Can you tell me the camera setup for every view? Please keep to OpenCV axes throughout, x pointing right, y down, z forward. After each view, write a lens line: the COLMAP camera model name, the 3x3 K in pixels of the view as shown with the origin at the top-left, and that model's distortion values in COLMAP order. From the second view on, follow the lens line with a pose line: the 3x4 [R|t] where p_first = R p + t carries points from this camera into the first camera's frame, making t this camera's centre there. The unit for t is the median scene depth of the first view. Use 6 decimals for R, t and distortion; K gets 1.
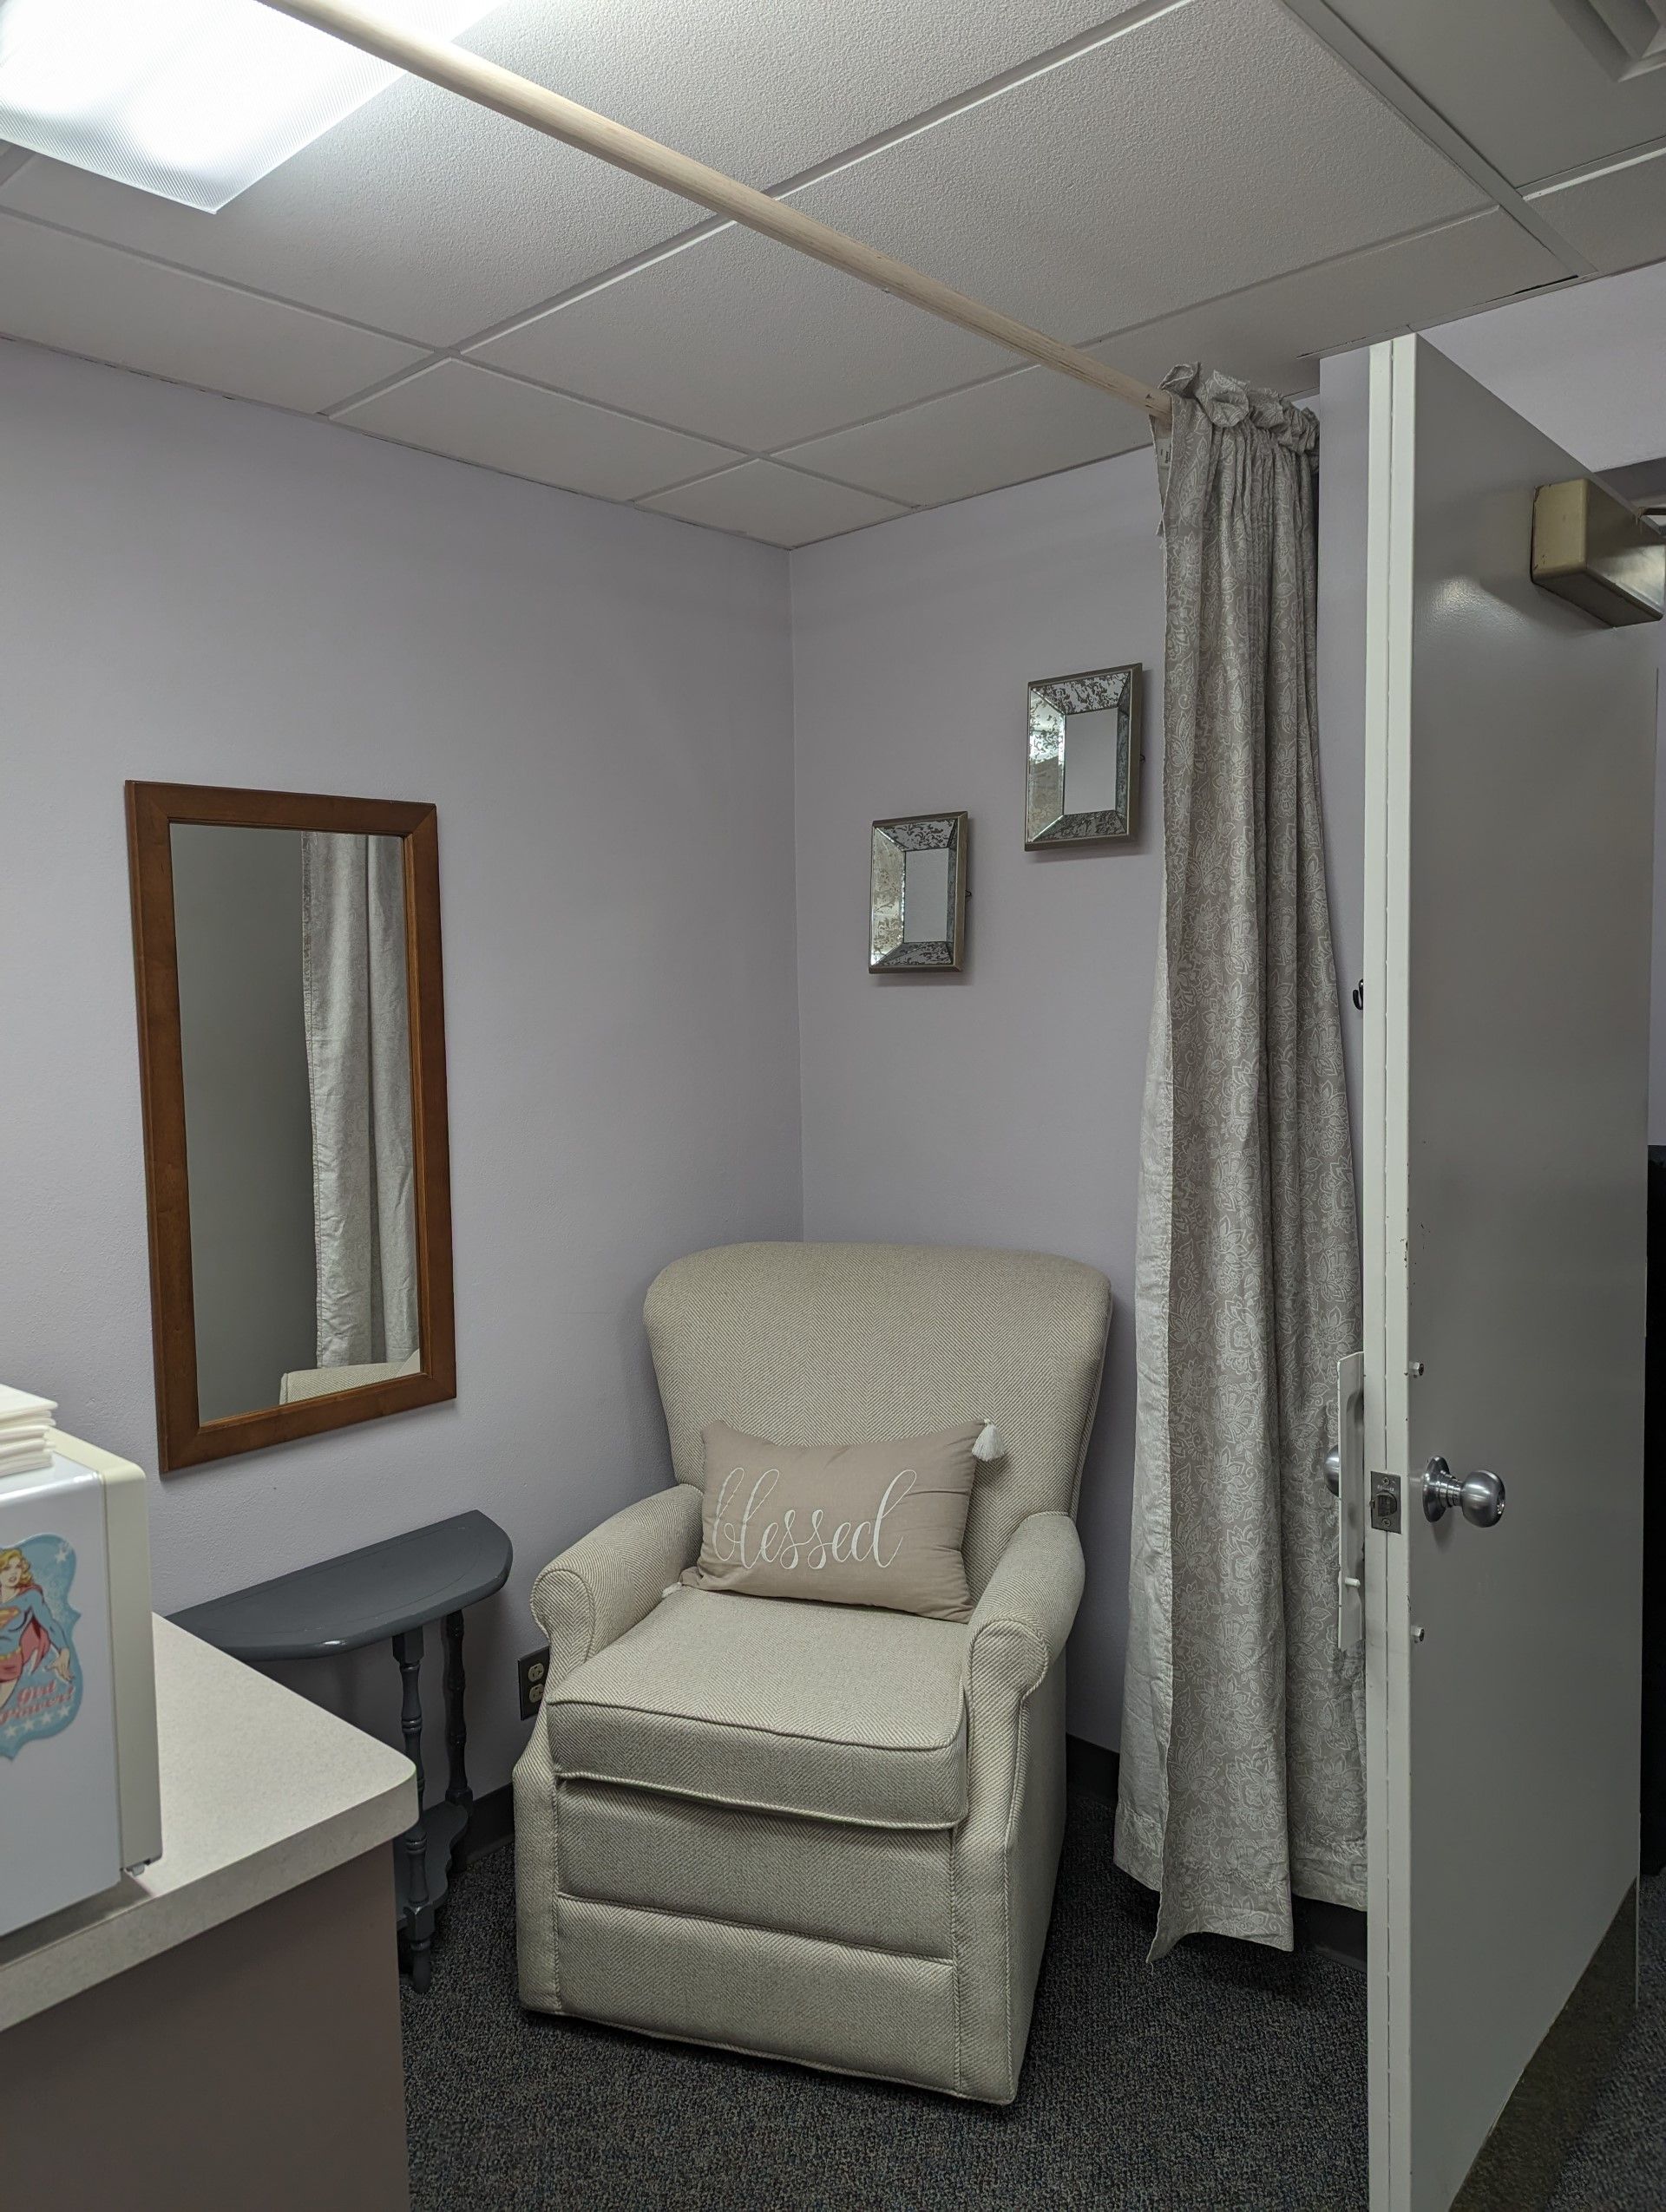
lens RADIAL K [[1597.7, 0, 833.0], [0, 1597.7, 1106.0], [0, 0, 1]] dist [0.028153, -0.004291]
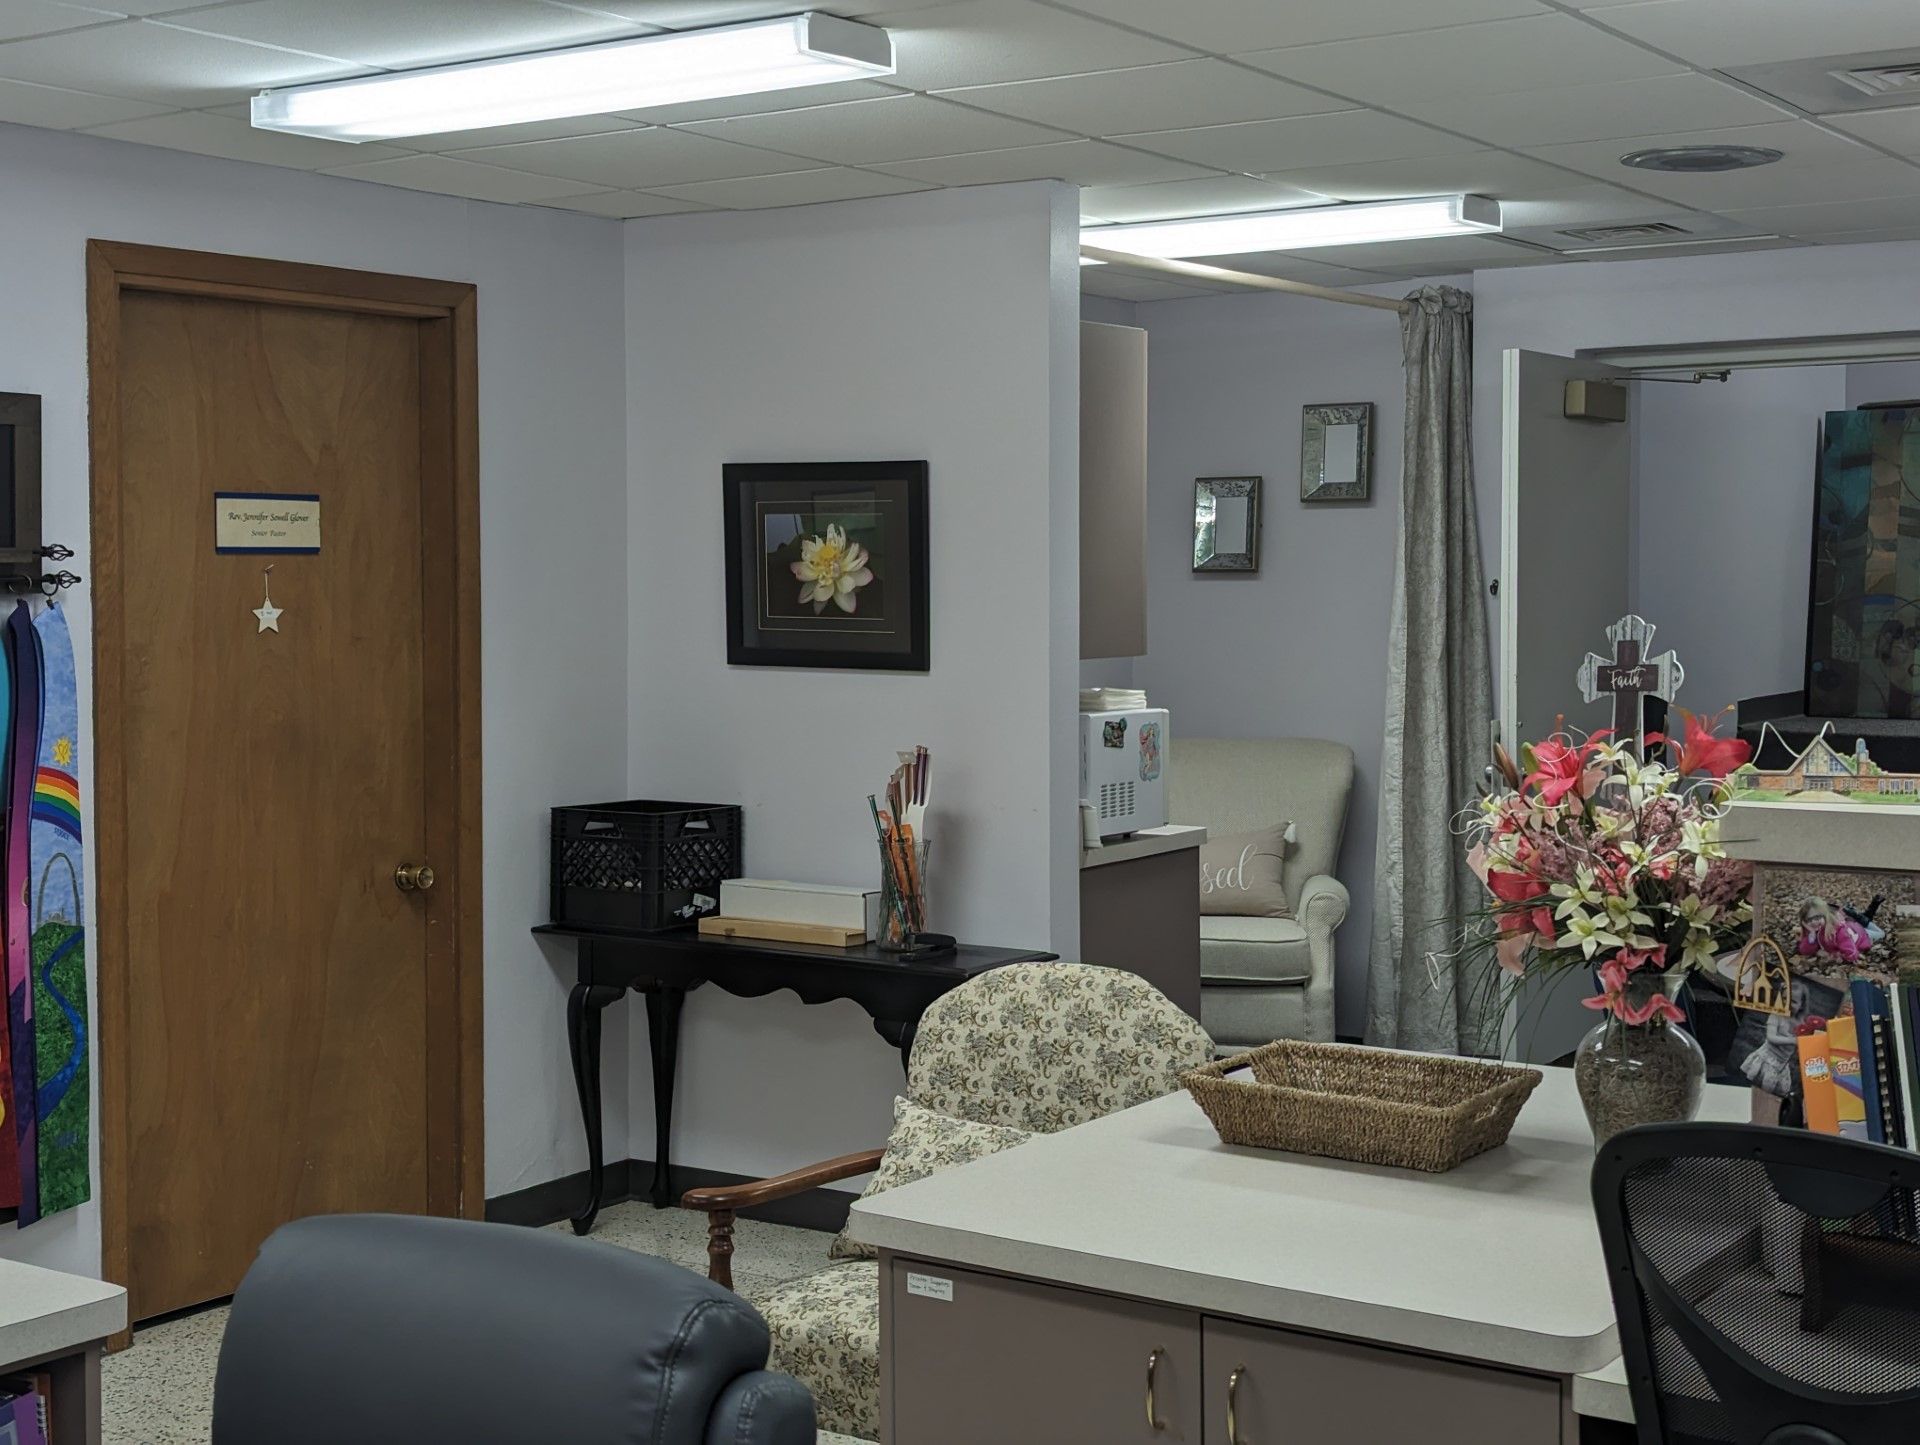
lens RADIAL K [[2445.8, 0, 960.0], [0, 2445.8, 722.5], [0, 0, 1]] dist [0.014404, 0.017431]
pose [[0.992613, 0.009806, 0.120927, -0.702459], [-0.007186, 0.999730, -0.022081, 0.172041], [-0.121110, 0.021049, 0.992416, -1.954542]]
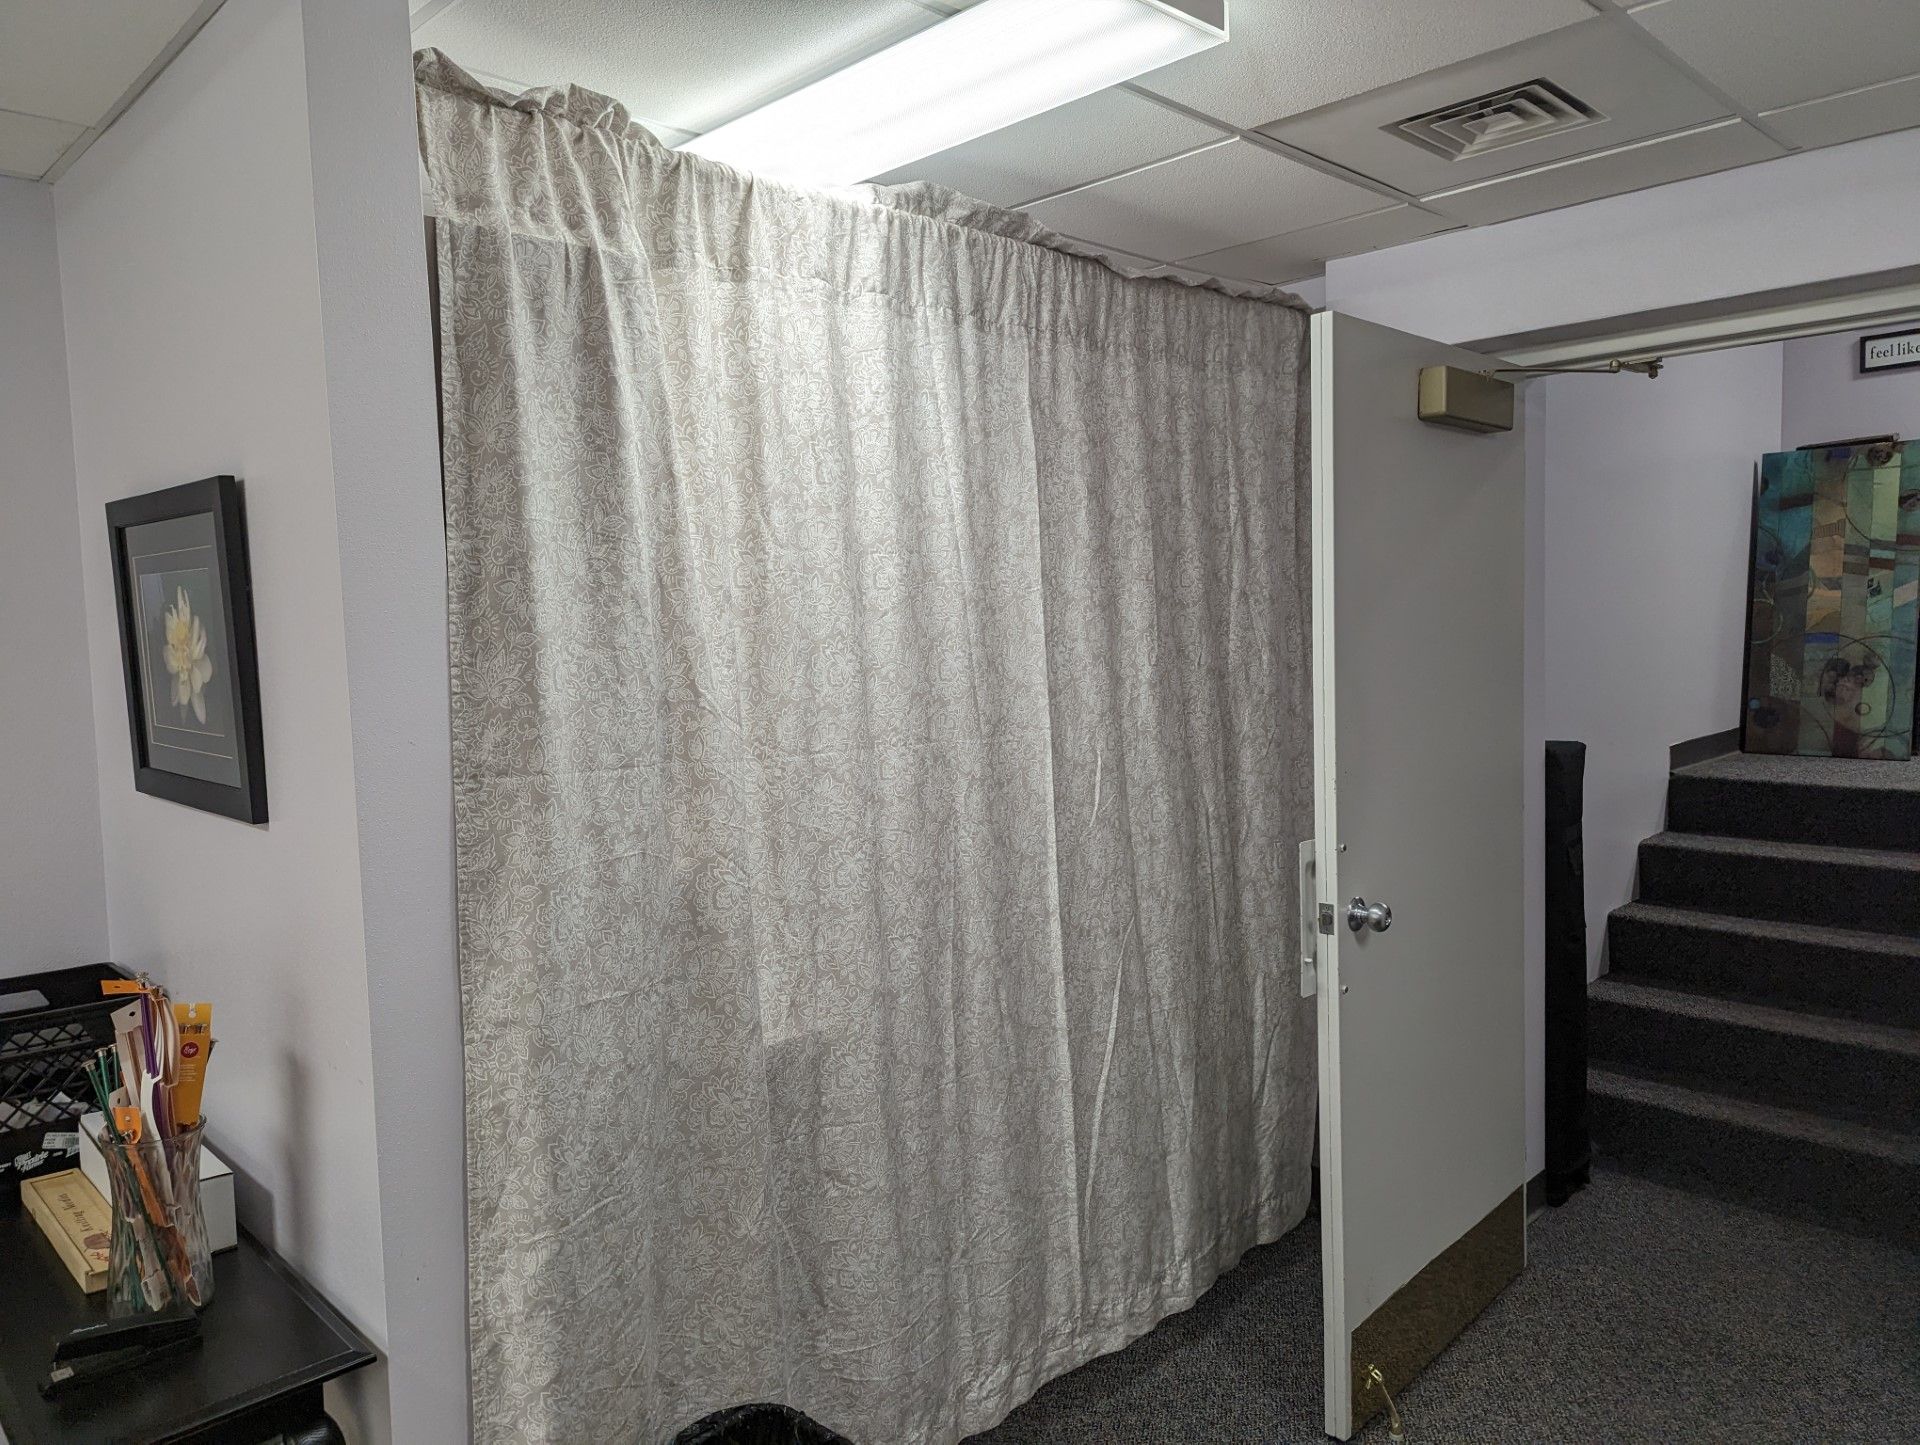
lens RADIAL K [[1386.6, 0, 949.9], [0, 1386.6, 719.9], [0, 0, 1]] dist [0.028153, -0.004291]
pose [[0.998976, 0.000058, -0.045241, -0.015978], [-0.000457, 0.999961, -0.008813, 0.018641], [0.045238, 0.008824, 0.998937, -0.439763]]
